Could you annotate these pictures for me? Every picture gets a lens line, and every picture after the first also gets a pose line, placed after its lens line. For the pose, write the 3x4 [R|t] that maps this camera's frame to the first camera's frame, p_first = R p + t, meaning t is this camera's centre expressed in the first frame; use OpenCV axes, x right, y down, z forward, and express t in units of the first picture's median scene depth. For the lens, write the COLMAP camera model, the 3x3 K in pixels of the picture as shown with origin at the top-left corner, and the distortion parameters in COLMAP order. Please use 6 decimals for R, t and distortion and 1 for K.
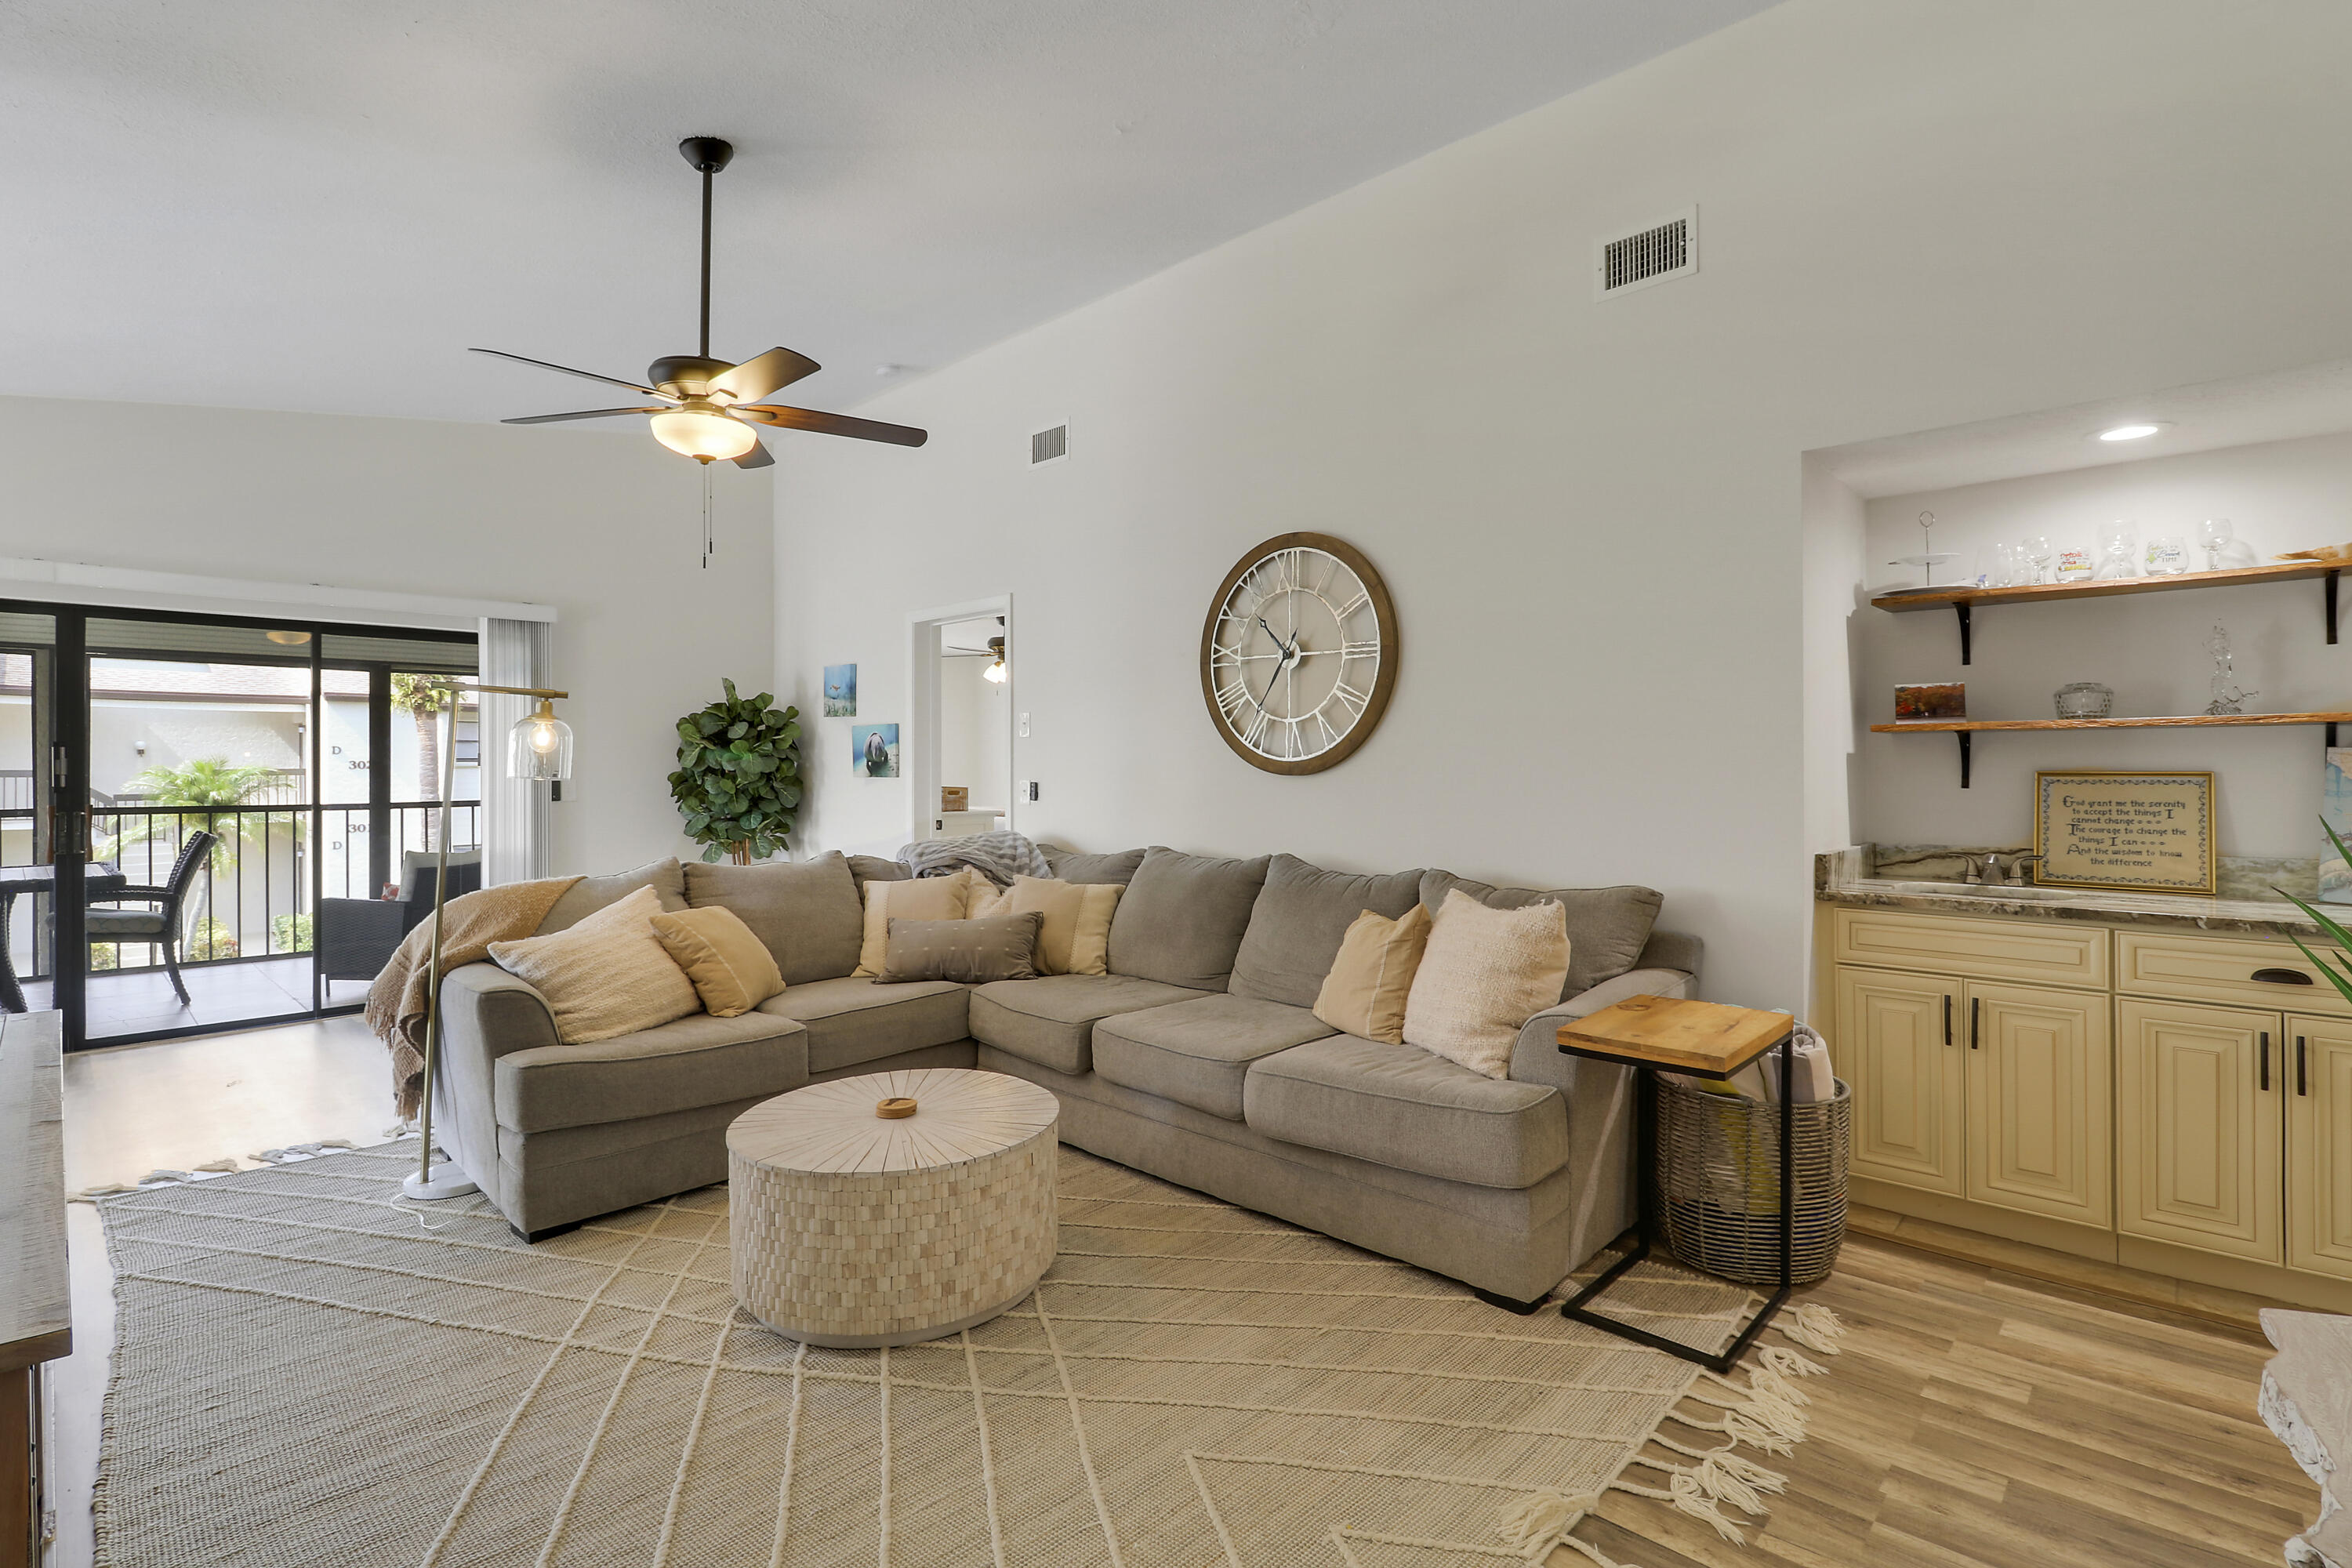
lens RADIAL K [[1108.9, 0, 1157.3], [0, 1108.9, 775.0], [0, 0, 1]] dist [0.003399, -0.013293]
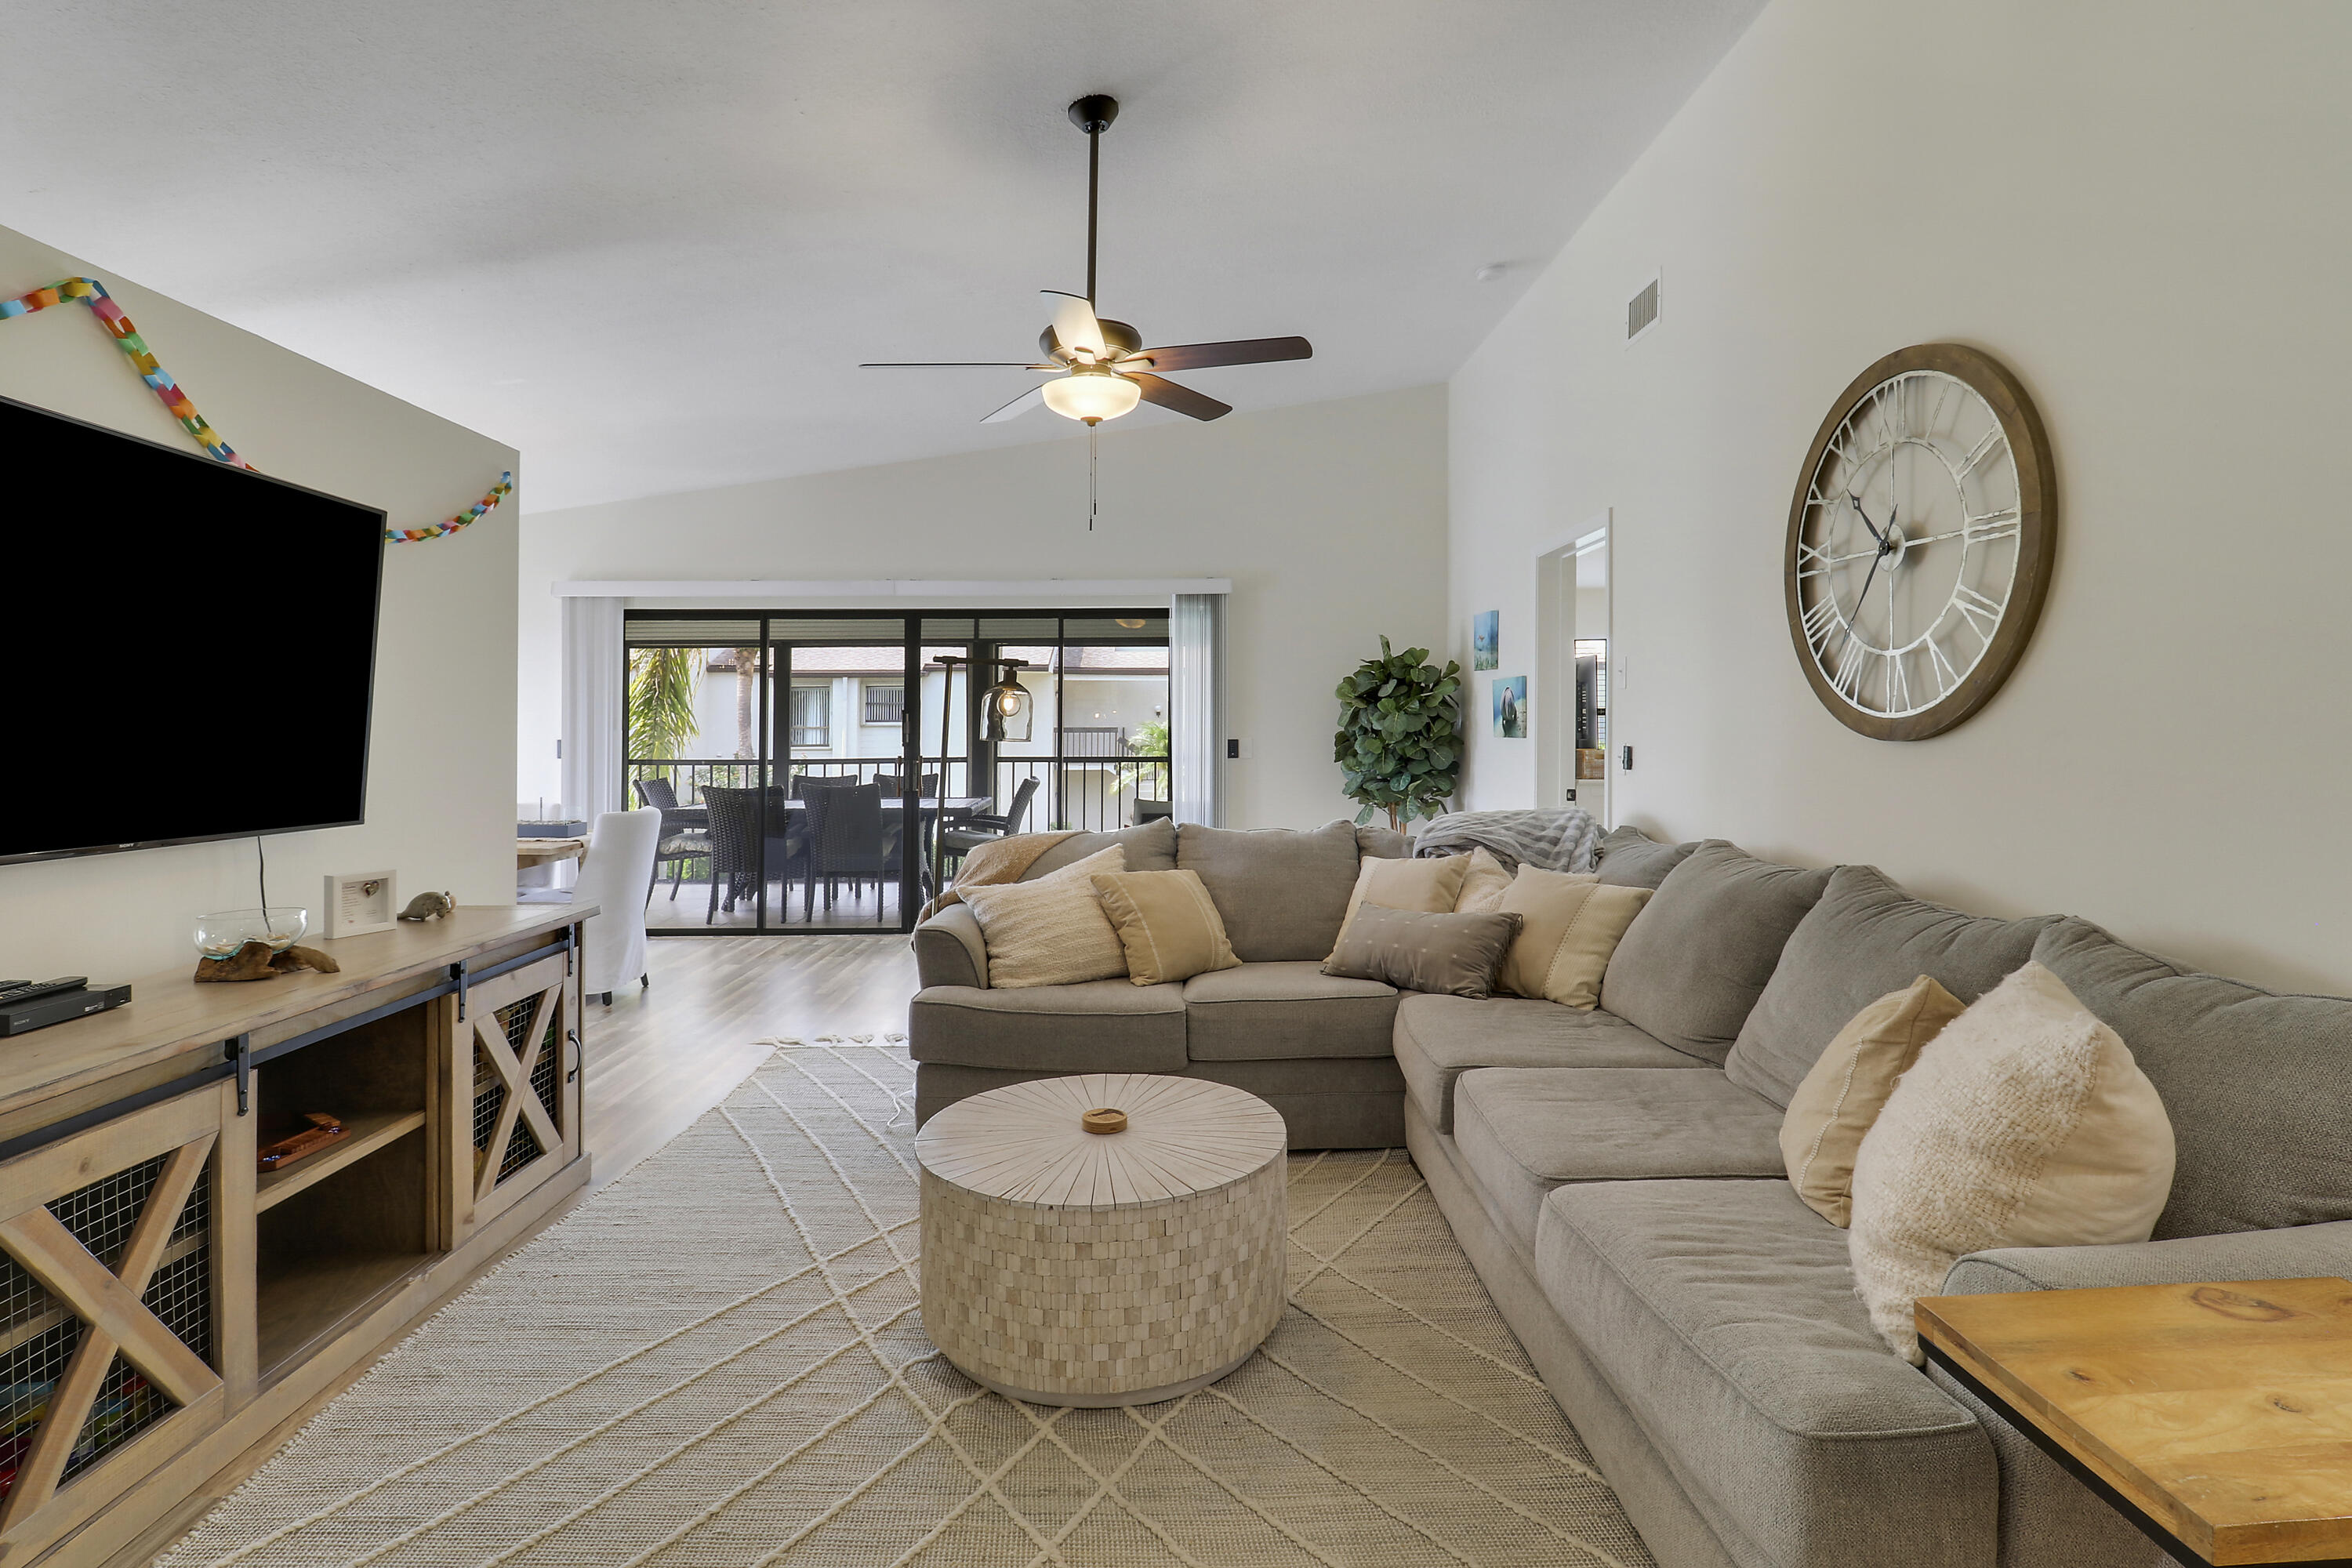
lens RADIAL K [[1133.3, 0, 1170.7], [0, 1133.3, 721.7], [0, 0, 1]] dist [-0.001732, -0.009411]
pose [[0.705282, -0.004418, -0.708913, 0.387860], [-0.000462, 0.999978, -0.006691, -0.008566], [0.708927, 0.005047, 0.705264, 0.358038]]
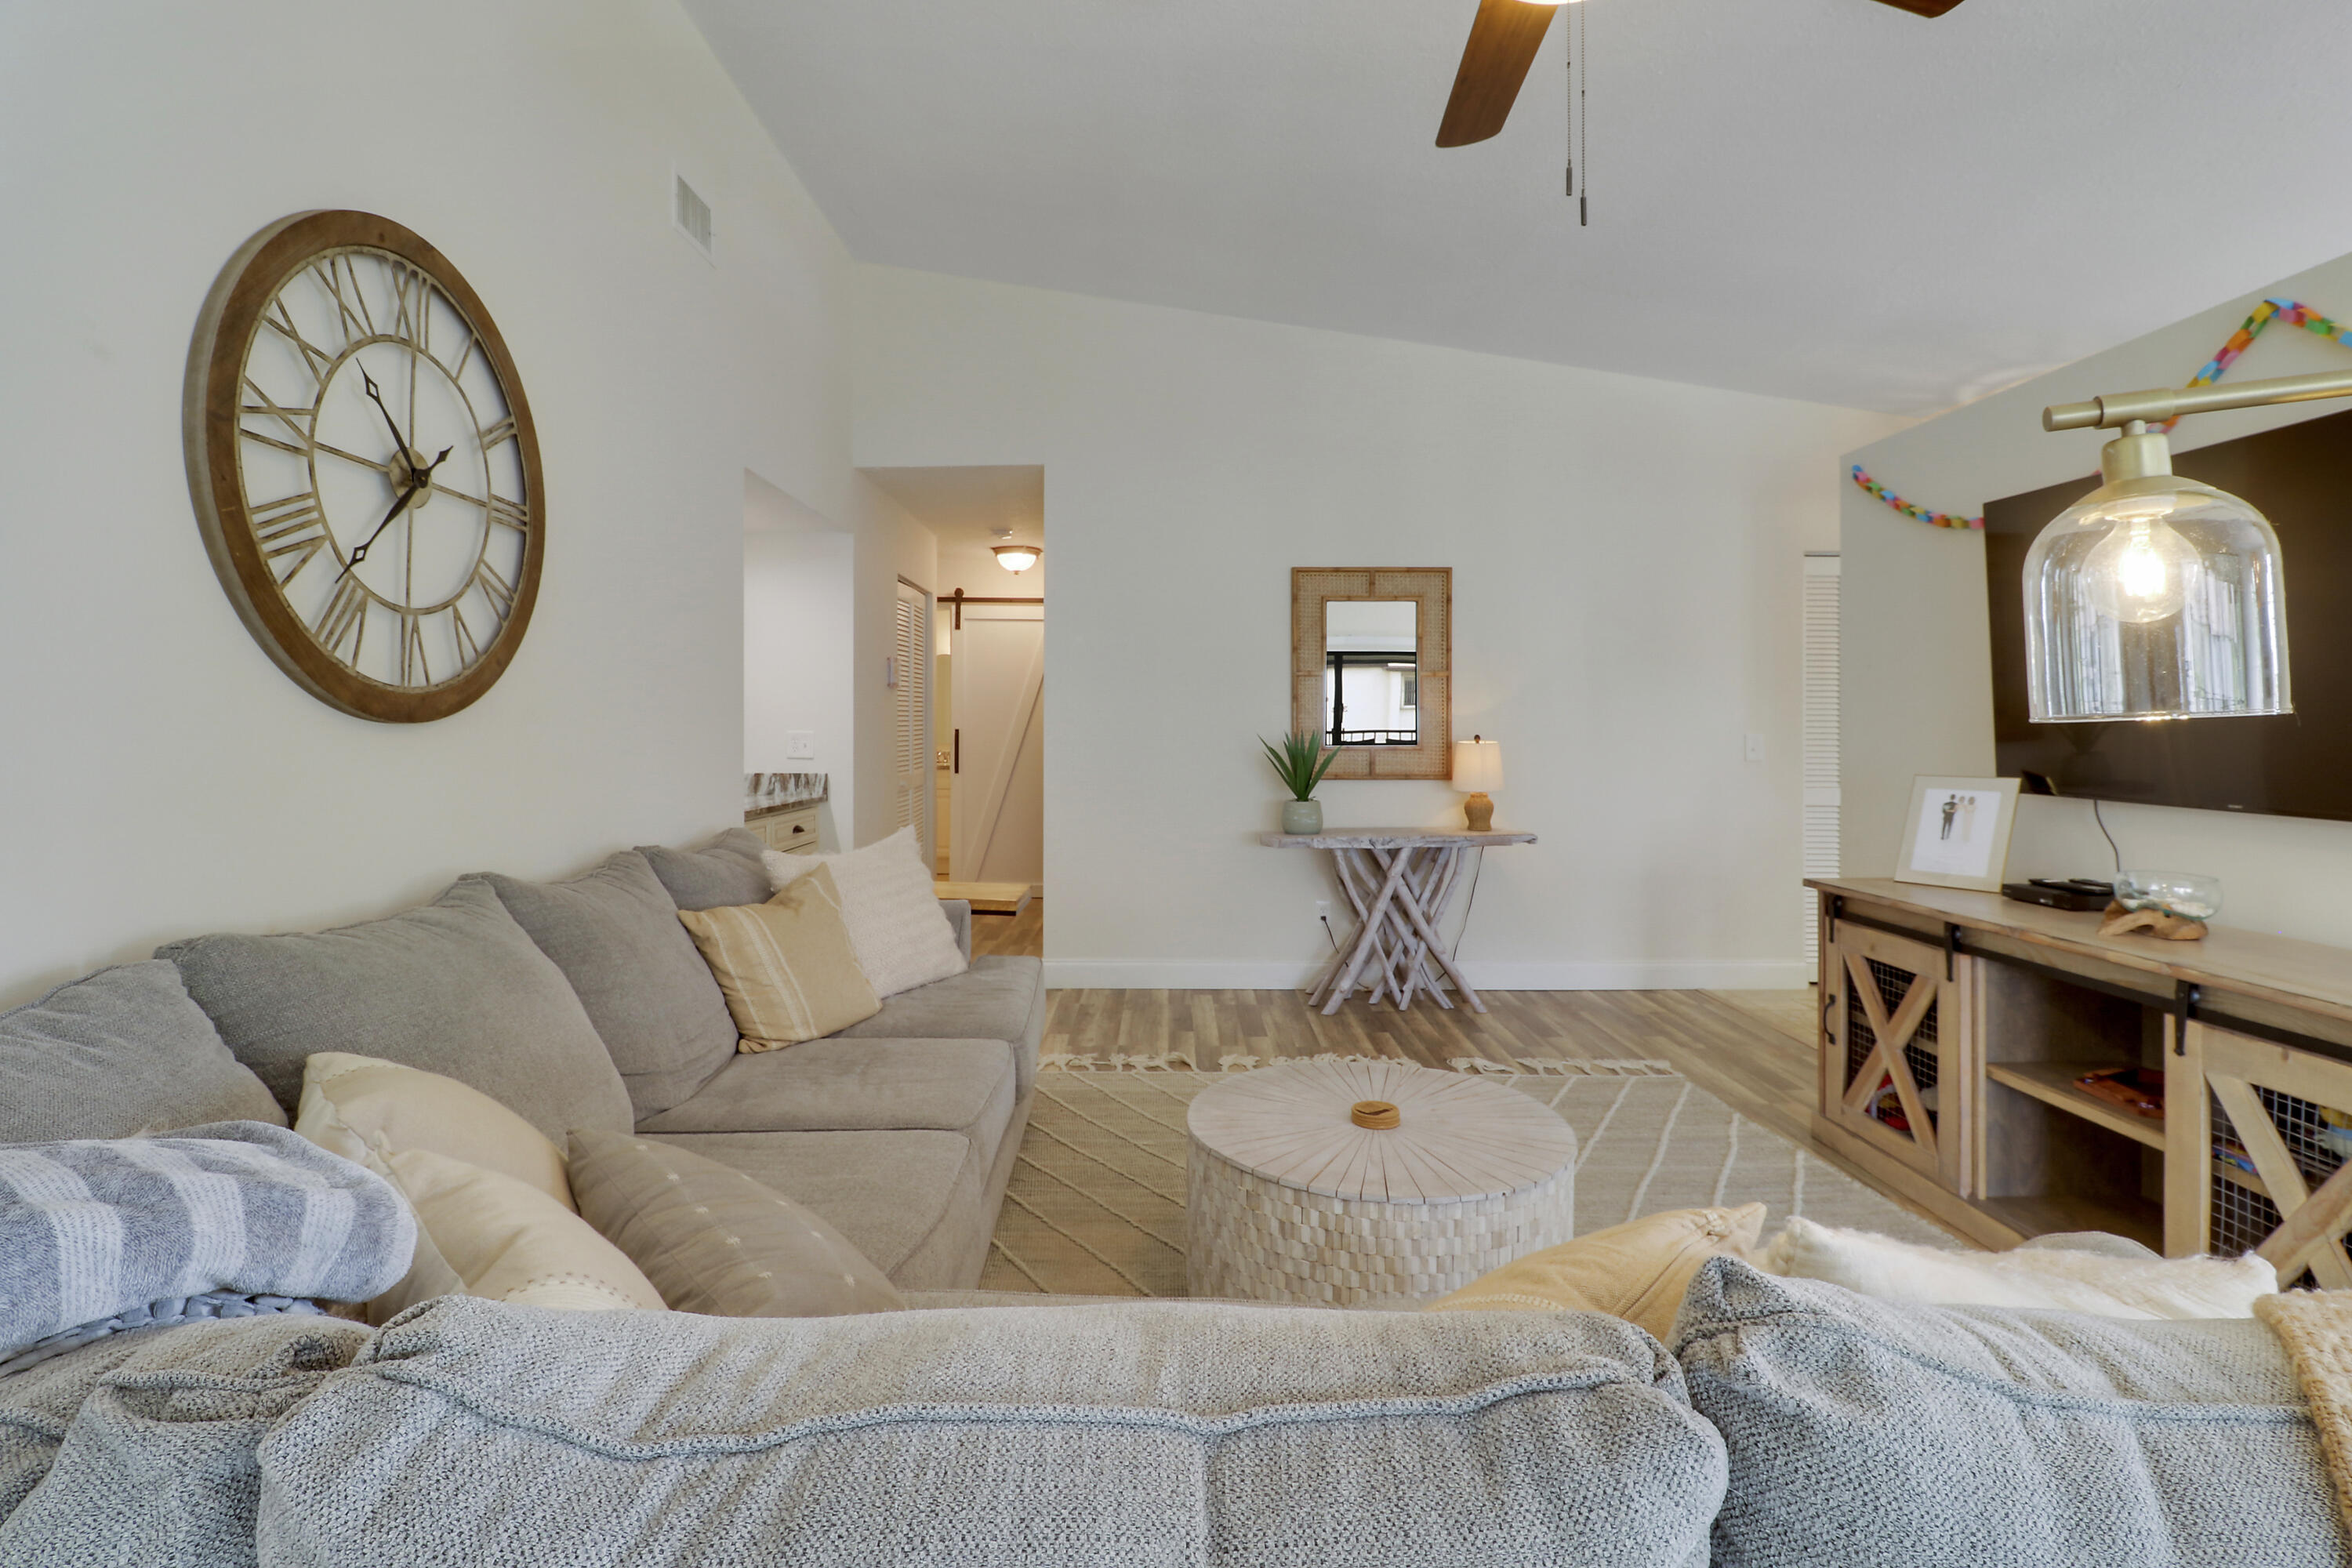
lens RADIAL K [[1108.9, 0, 1164.1], [0, 1108.9, 736.0], [0, 0, 1]] dist [0.003399, -0.013293]
pose [[-0.697798, -0.003735, 0.716284, -0.641793], [0.003704, 0.999954, 0.008823, 0.005525], [-0.716285, 0.008810, -0.697753, 1.507423]]
